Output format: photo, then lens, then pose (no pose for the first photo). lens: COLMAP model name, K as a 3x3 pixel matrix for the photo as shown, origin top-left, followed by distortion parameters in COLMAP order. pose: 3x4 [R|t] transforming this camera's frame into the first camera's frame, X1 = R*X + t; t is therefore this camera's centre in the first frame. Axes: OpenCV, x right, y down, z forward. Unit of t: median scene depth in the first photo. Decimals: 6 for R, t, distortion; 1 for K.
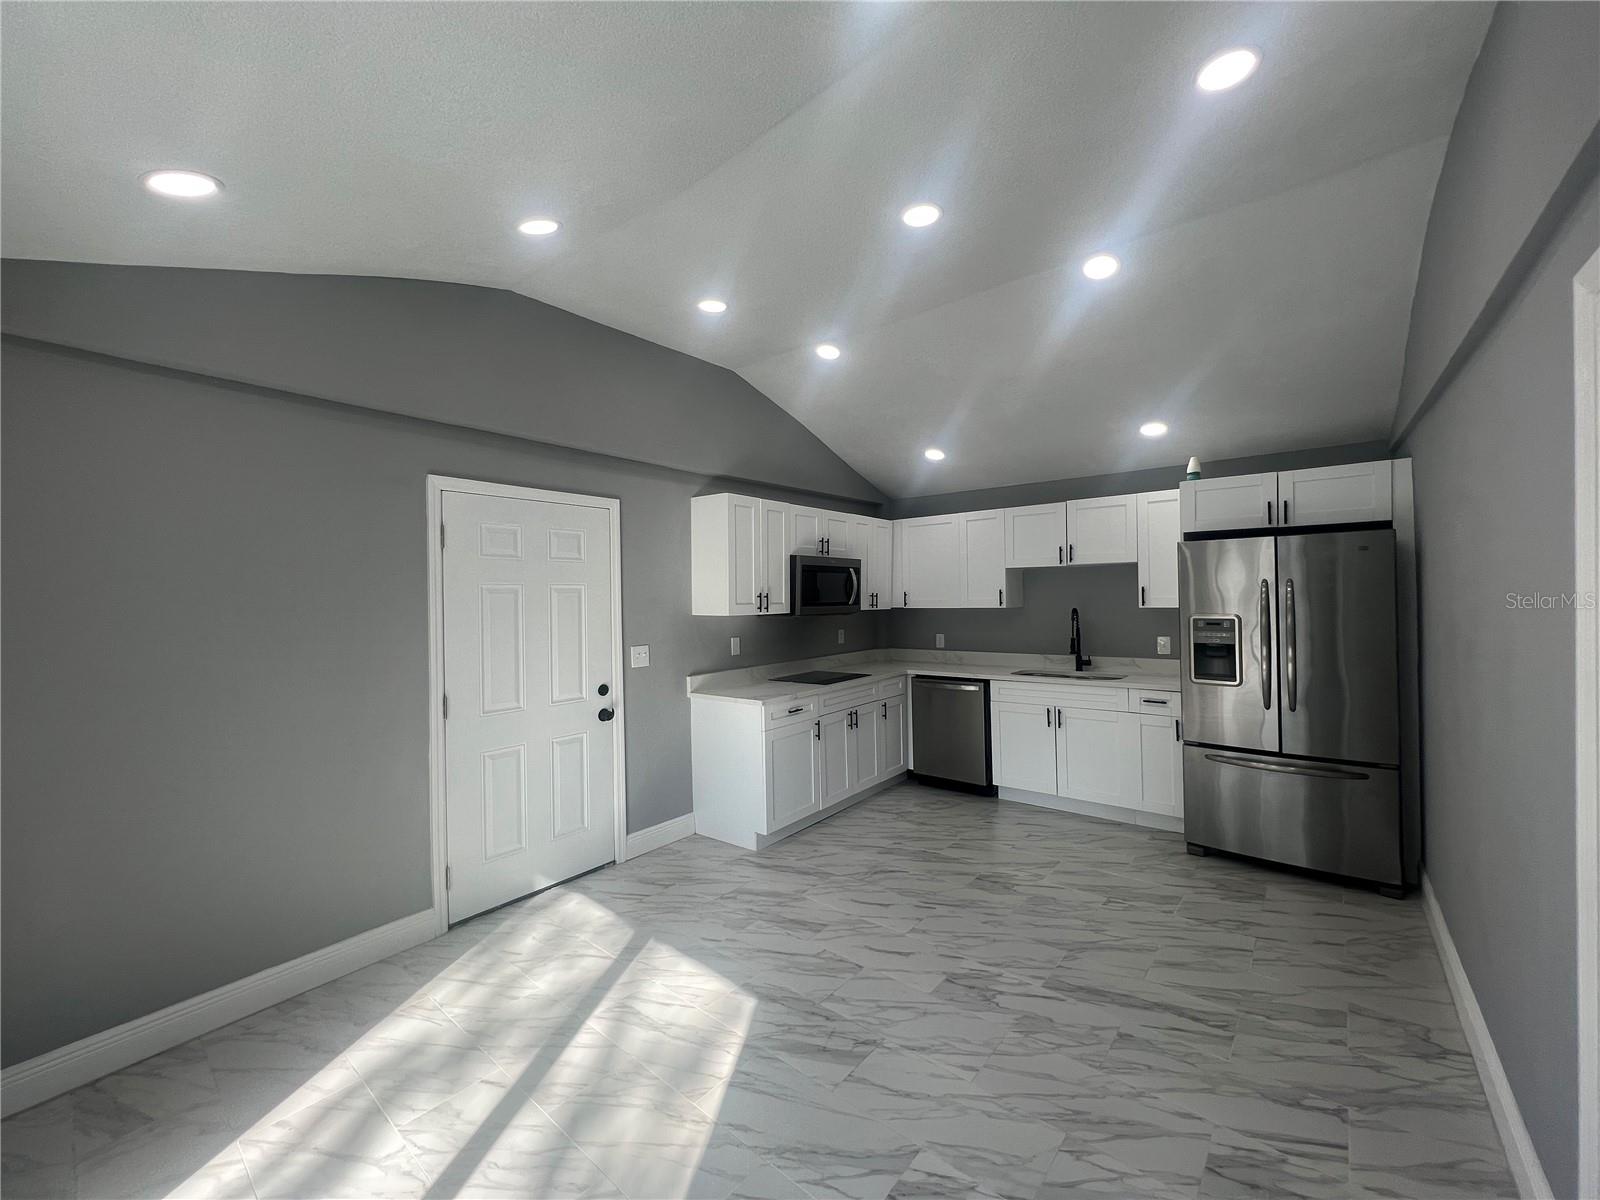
lens RADIAL K [[648.1, 0, 800.0], [0, 648.1, 600.0], [0, 0, 1]] dist [-0.000686, -0.000208]
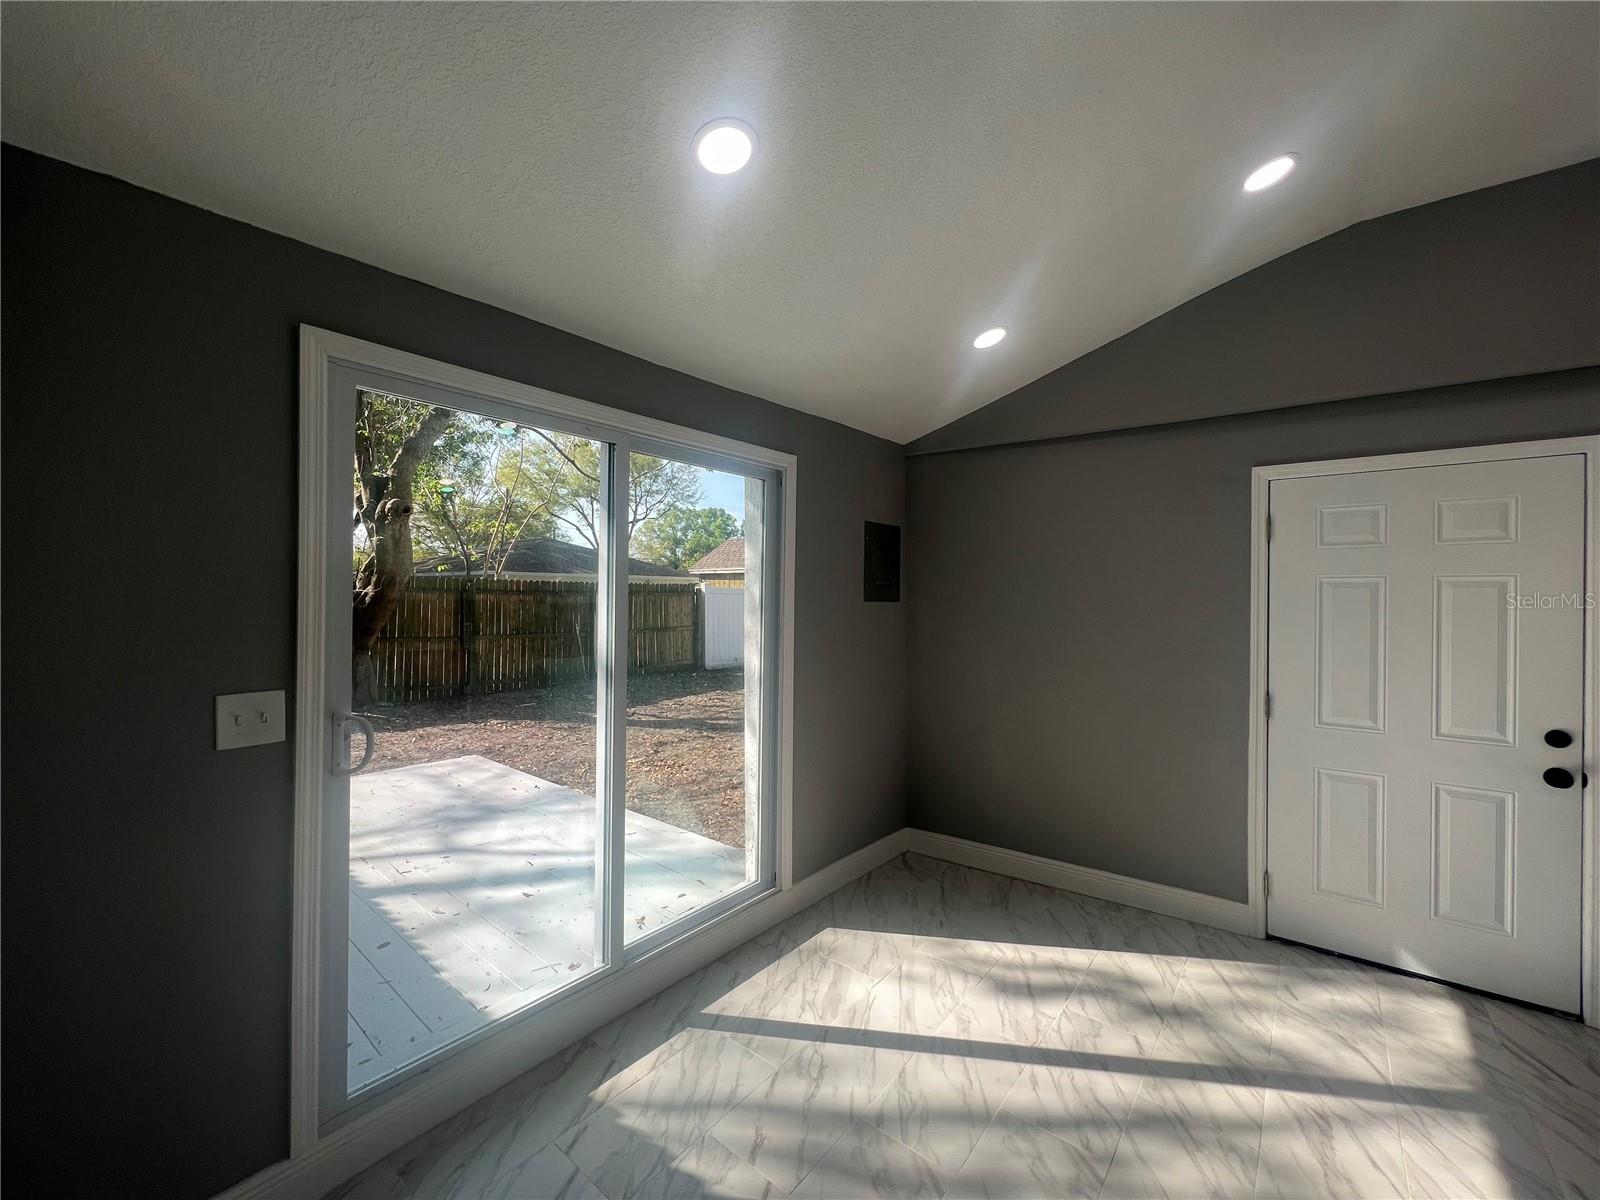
lens RADIAL K [[649.6, 0, 800.0], [0, 649.6, 600.0], [0, 0, 1]] dist [-0.000217, 0.000160]
pose [[0.006702, 0.015856, -0.999852, 0.438088], [-0.016143, 0.999746, 0.015746, 0.004335], [0.999847, 0.016035, 0.006956, 0.318056]]
